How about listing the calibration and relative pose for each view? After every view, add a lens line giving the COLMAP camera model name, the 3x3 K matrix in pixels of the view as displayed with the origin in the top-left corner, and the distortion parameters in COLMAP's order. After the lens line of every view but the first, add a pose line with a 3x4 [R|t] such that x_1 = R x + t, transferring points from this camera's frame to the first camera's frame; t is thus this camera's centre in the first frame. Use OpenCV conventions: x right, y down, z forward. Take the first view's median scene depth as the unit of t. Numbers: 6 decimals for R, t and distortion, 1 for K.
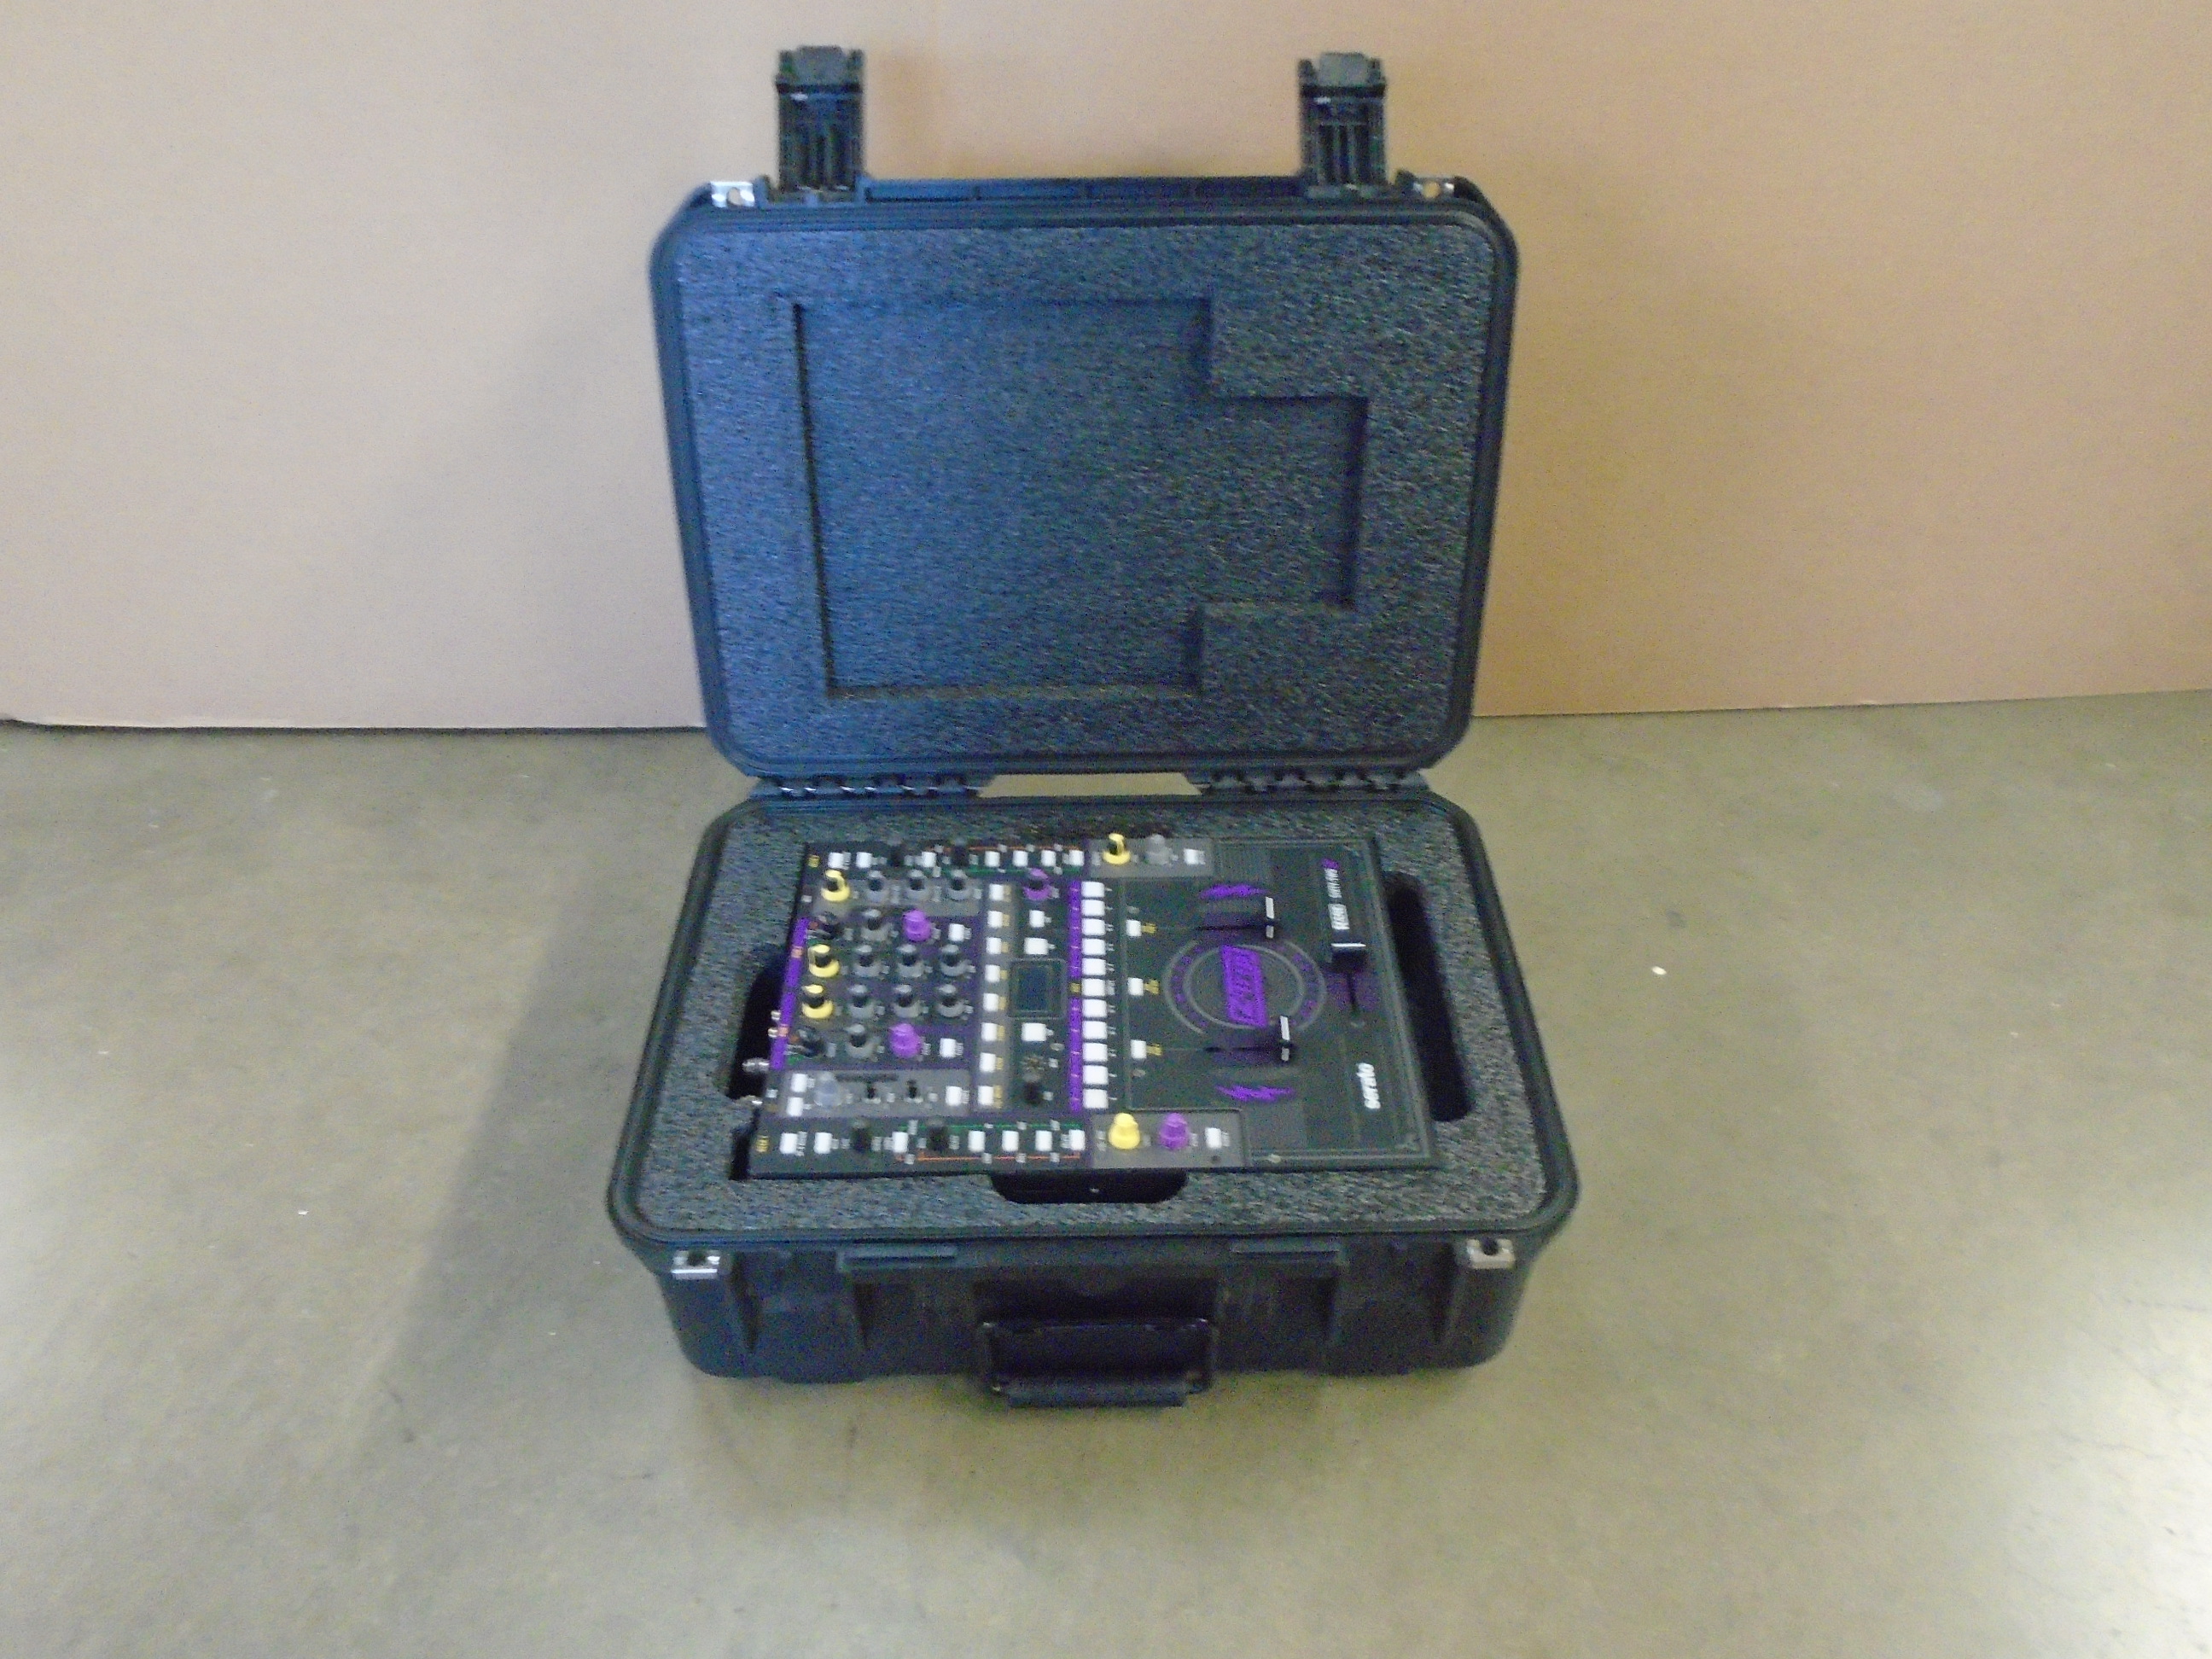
lens RADIAL K [[1722.7, 0, 1099.7], [0, 1722.7, 817.7], [0, 0, 1]] dist [-0.003291, -0.001116]
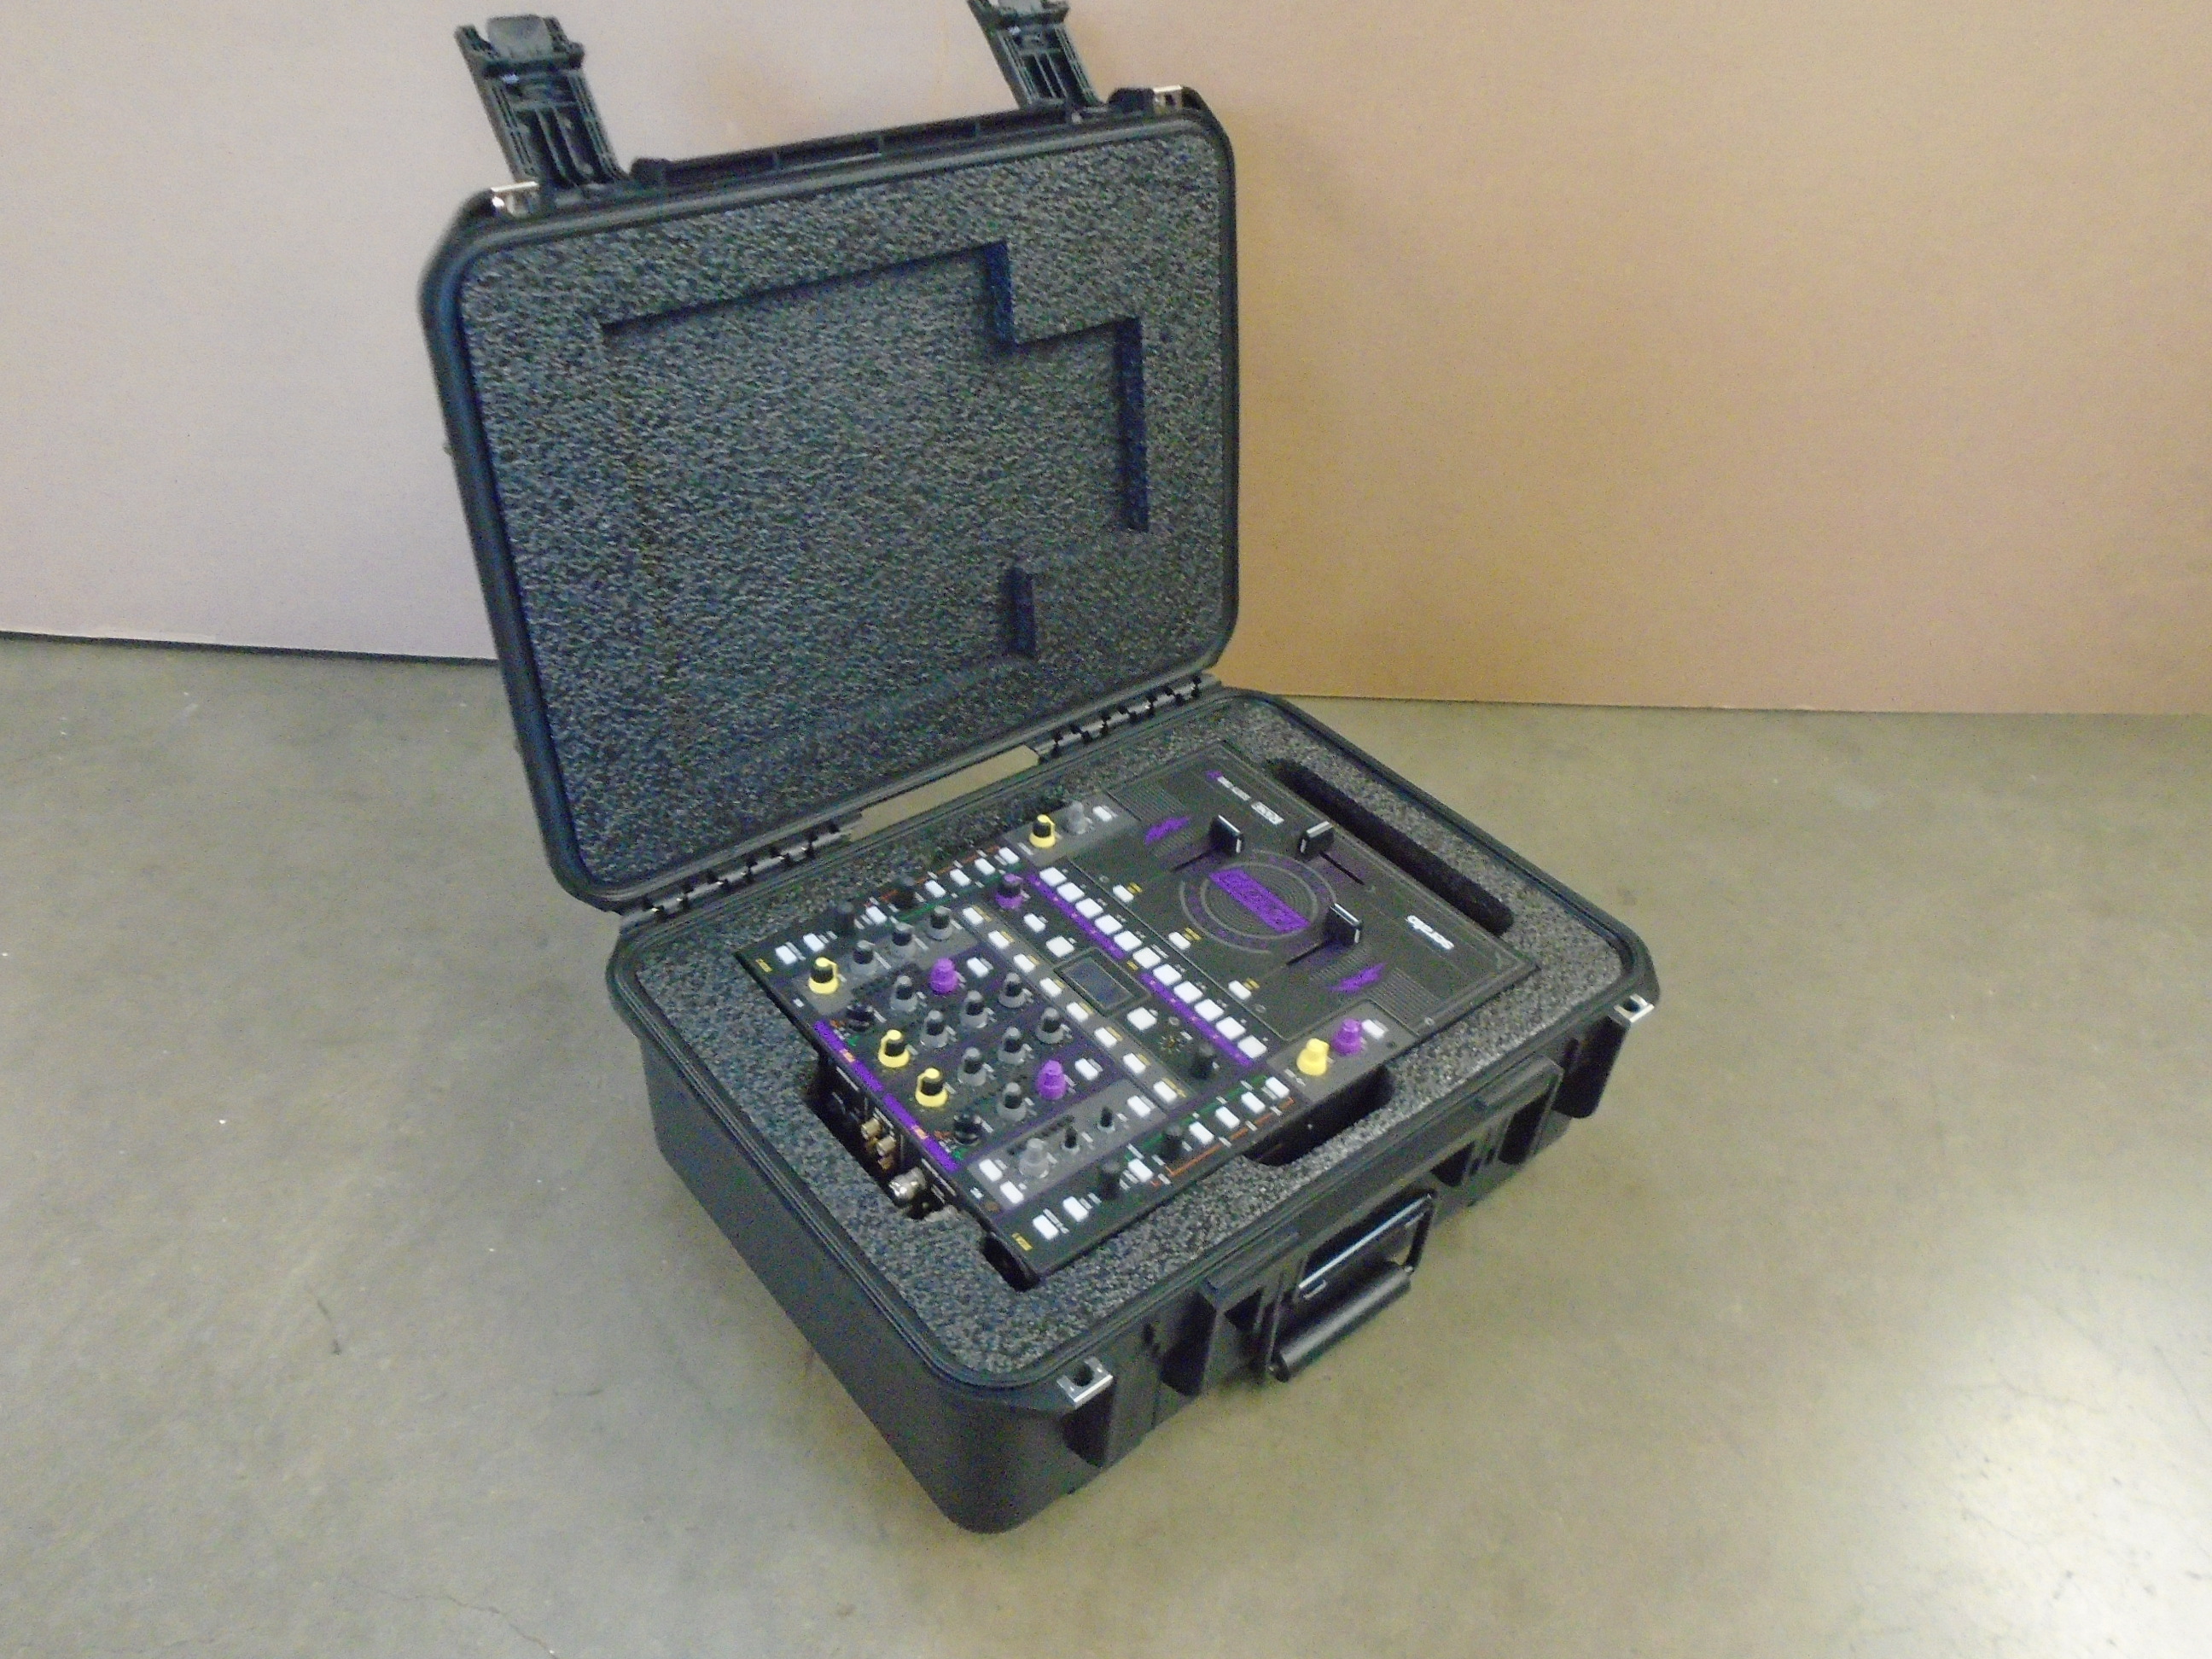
lens RADIAL K [[1722.7, 0, 1099.7], [0, 1722.7, 817.7], [0, 0, 1]] dist [-0.003291, -0.001116]
pose [[0.772133, -0.333099, 0.541162, -0.515203], [0.336663, 0.936697, 0.096207, -0.075318], [-0.538951, 0.107905, 0.835397, 0.205265]]
